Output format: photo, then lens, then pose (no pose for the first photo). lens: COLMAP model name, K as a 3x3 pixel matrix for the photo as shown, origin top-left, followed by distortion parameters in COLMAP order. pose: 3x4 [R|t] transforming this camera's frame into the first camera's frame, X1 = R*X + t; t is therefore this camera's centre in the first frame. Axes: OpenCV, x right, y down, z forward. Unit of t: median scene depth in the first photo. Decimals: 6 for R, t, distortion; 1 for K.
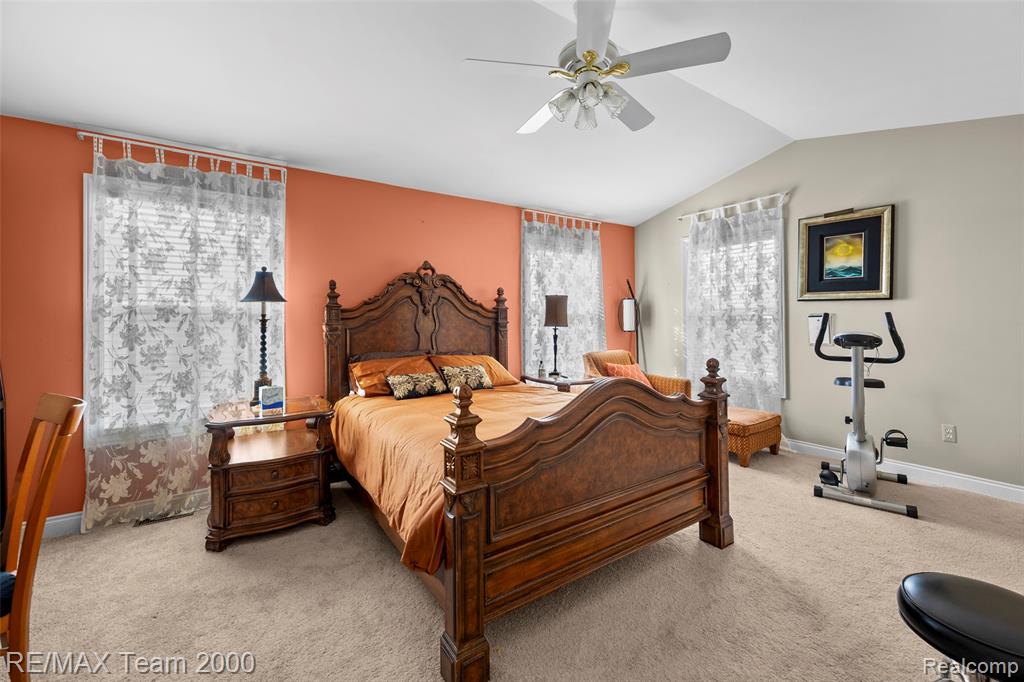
lens RADIAL K [[408.8, 0, 497.4], [0, 408.8, 319.9], [0, 0, 1]] dist [0.000074, -0.000037]
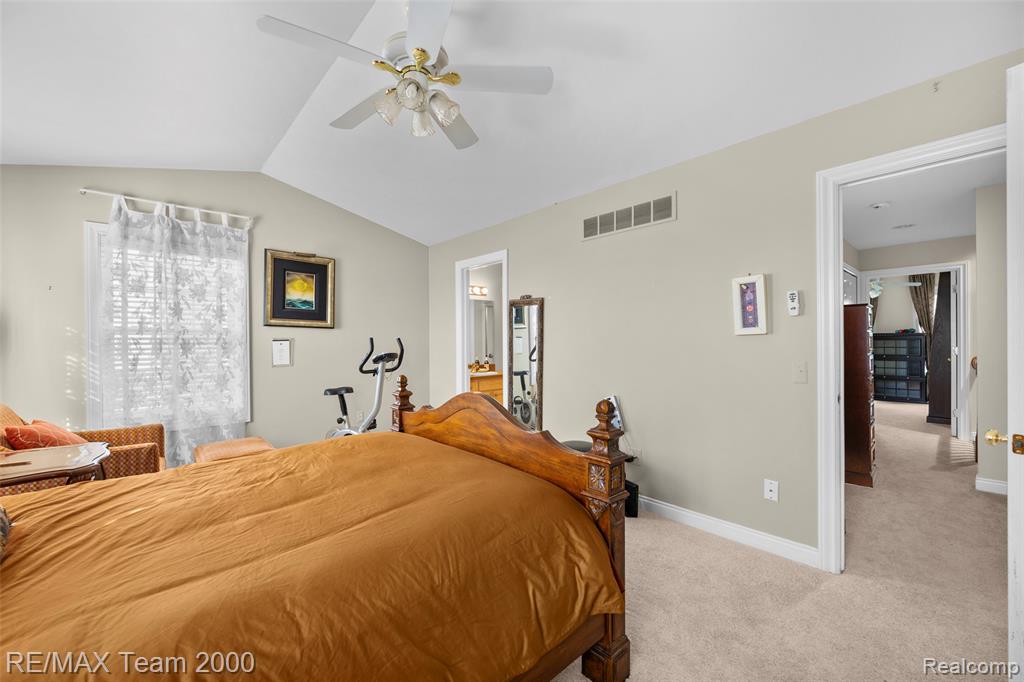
lens RADIAL K [[408.8, 0, 510.3], [0, 408.8, 340.5], [0, 0, 1]] dist [0.000074, -0.000037]
pose [[-0.173525, 0.004443, 0.984819, -0.347669], [0.001118, 0.999990, -0.004315, -0.002552], [-0.984829, 0.000352, -0.173529, 0.468423]]
